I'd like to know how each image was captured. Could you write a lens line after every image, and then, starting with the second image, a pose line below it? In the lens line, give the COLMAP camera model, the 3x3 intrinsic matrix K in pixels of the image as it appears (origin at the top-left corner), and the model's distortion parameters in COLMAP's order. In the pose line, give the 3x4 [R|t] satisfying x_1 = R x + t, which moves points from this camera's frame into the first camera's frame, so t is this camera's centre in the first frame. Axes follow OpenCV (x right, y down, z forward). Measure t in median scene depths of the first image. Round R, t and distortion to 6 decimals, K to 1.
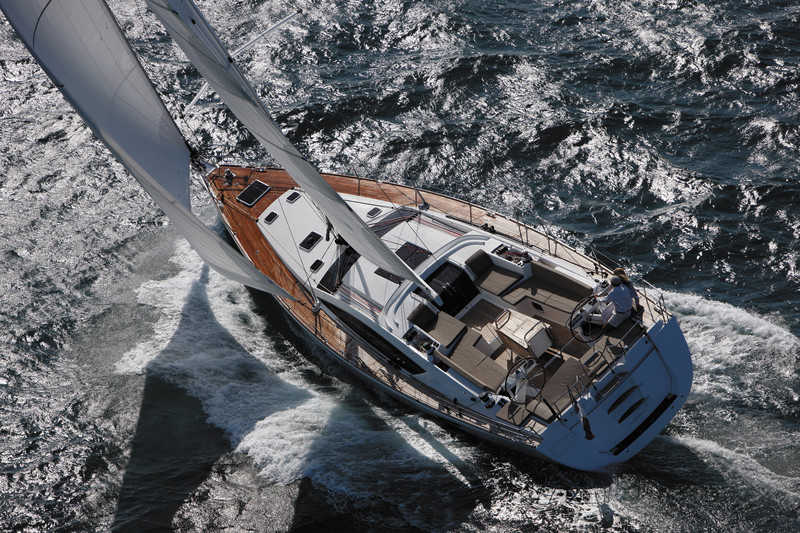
lens RADIAL K [[3675.5, 0, 400.0], [0, 3675.5, 266.5], [0, 0, 1]] dist [0.158192, 0.000000]
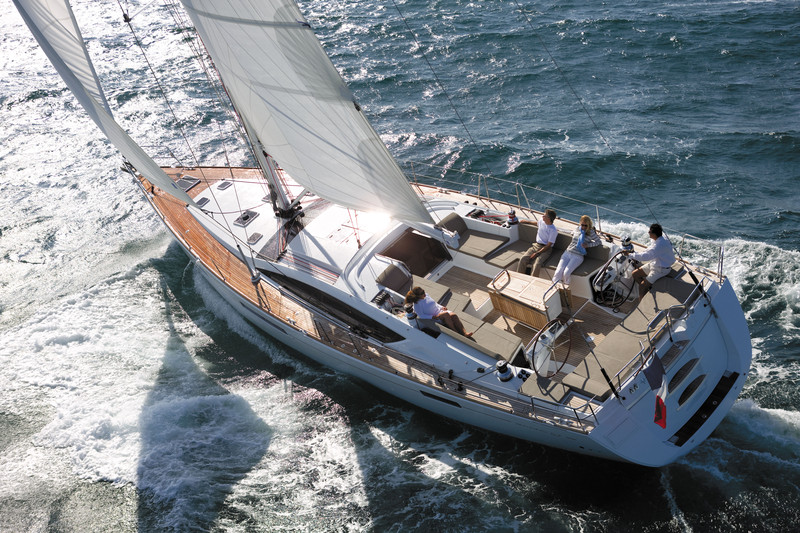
lens RADIAL K [[1122.7, 0, 399.7], [0, 1122.7, 266.9], [0, 0, 1]] dist [-0.043245, 0.000000]
pose [[0.979363, 0.057231, 0.193836, -0.043895], [-0.035827, 0.993041, -0.112185, 0.040370], [-0.198908, 0.102925, 0.974598, 0.743817]]
